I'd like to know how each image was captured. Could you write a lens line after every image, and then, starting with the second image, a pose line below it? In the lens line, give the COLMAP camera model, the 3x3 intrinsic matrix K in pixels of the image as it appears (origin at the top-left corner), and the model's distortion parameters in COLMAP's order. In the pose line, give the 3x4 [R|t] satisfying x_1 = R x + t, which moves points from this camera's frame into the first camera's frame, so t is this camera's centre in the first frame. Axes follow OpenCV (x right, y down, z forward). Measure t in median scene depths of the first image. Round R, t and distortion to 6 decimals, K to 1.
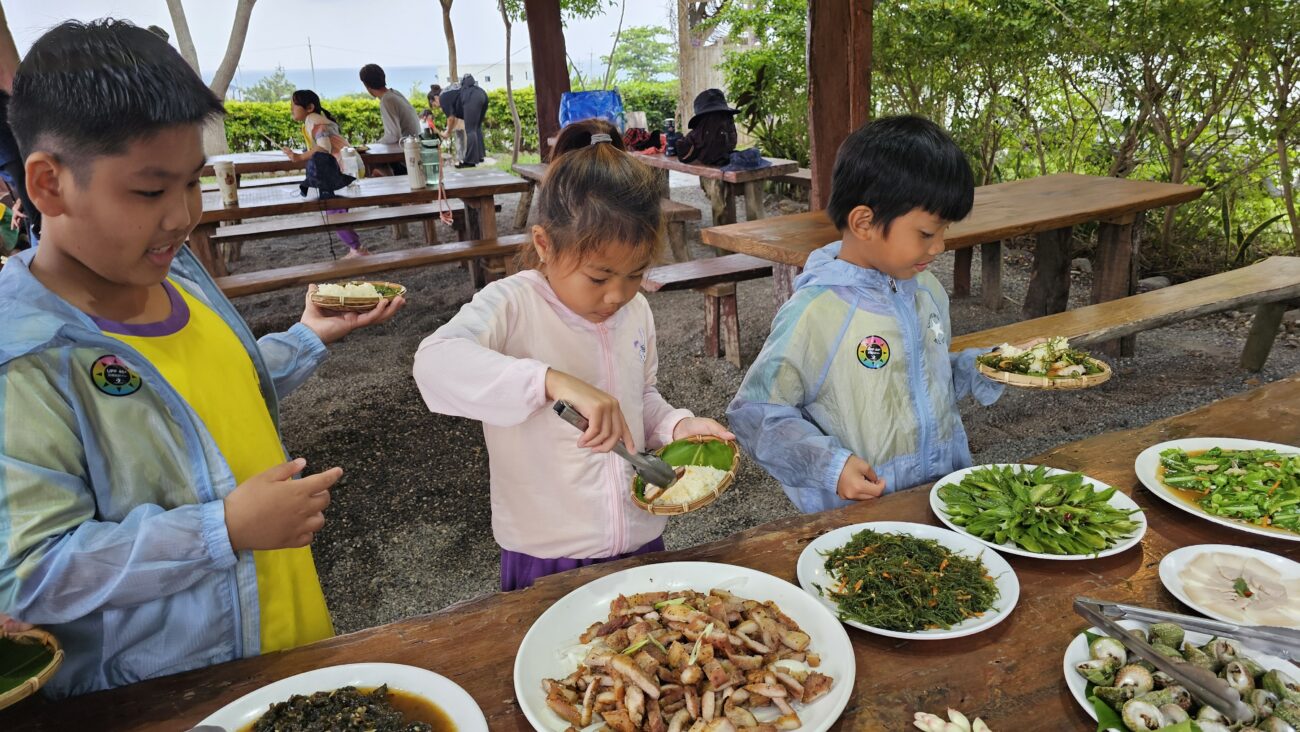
lens RADIAL K [[851.8, 0, 650.0], [0, 851.8, 366.0], [0, 0, 1]] dist [0.051029, -0.047722]
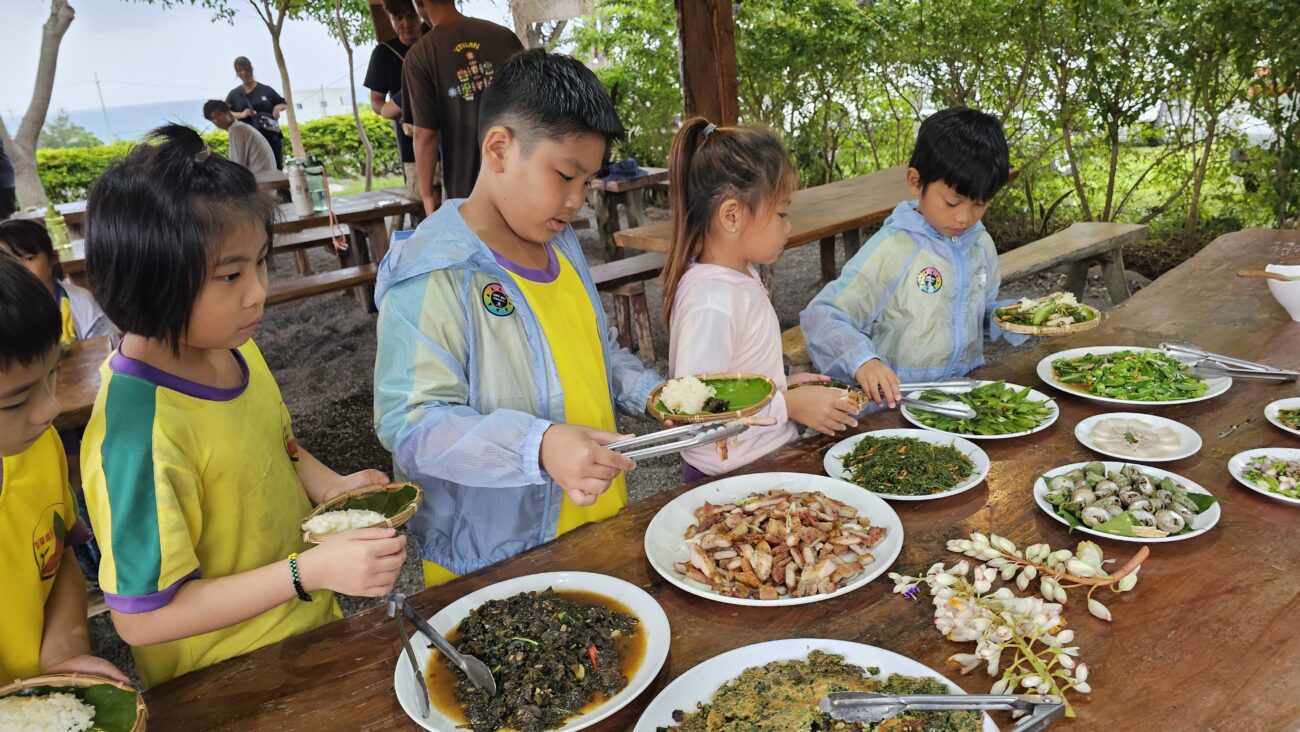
lens RADIAL K [[891.9, 0, 650.0], [0, 891.9, 366.0], [0, 0, 1]] dist [0.053447, -0.062988]
pose [[0.973546, -0.101066, 0.204922, -0.113513], [0.107245, 0.994046, -0.019246, 0.026567], [-0.201757, 0.040714, 0.978589, -0.087464]]
